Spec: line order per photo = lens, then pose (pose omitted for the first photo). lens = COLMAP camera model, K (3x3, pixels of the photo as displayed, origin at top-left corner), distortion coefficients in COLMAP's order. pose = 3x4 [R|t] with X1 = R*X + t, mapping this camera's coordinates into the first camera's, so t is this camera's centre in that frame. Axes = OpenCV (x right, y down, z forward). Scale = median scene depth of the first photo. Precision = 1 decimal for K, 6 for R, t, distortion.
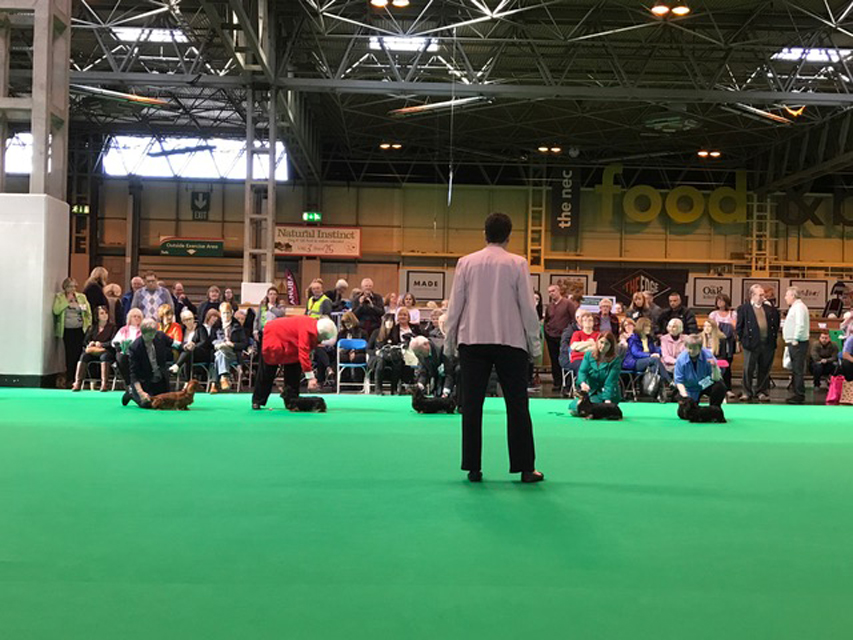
lens RADIAL K [[1149.9, 0, 426.6], [0, 1149.9, 323.3], [0, 0, 1]] dist [0.092174, 0.000000]
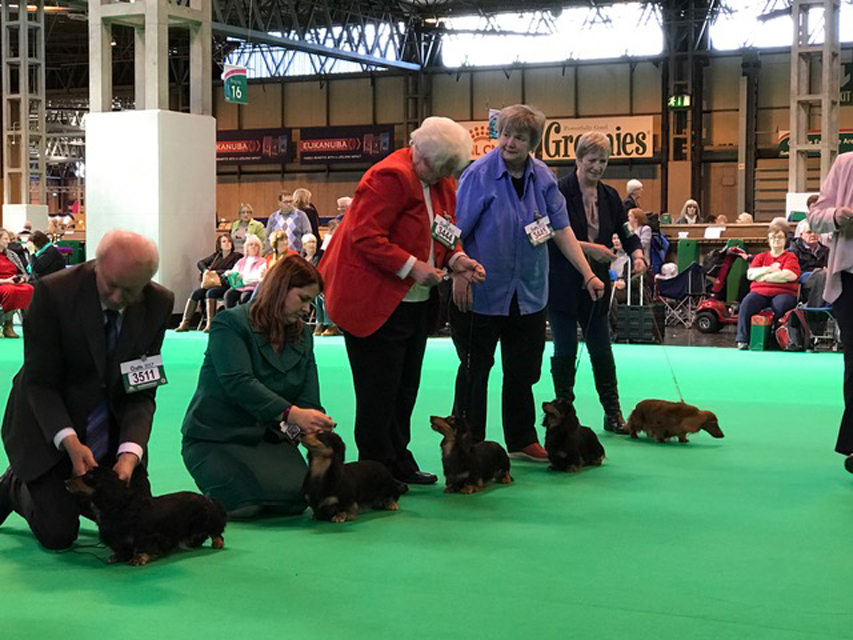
lens RADIAL K [[1670.7, 0, 447.4], [0, 1670.7, 343.1], [0, 0, 1]] dist [0.083834, 0.000000]
pose [[0.831238, 0.011310, -0.555802, 0.176093], [0.017759, 0.998743, 0.046883, 0.003426], [0.555634, -0.048842, 0.829991, 0.018364]]
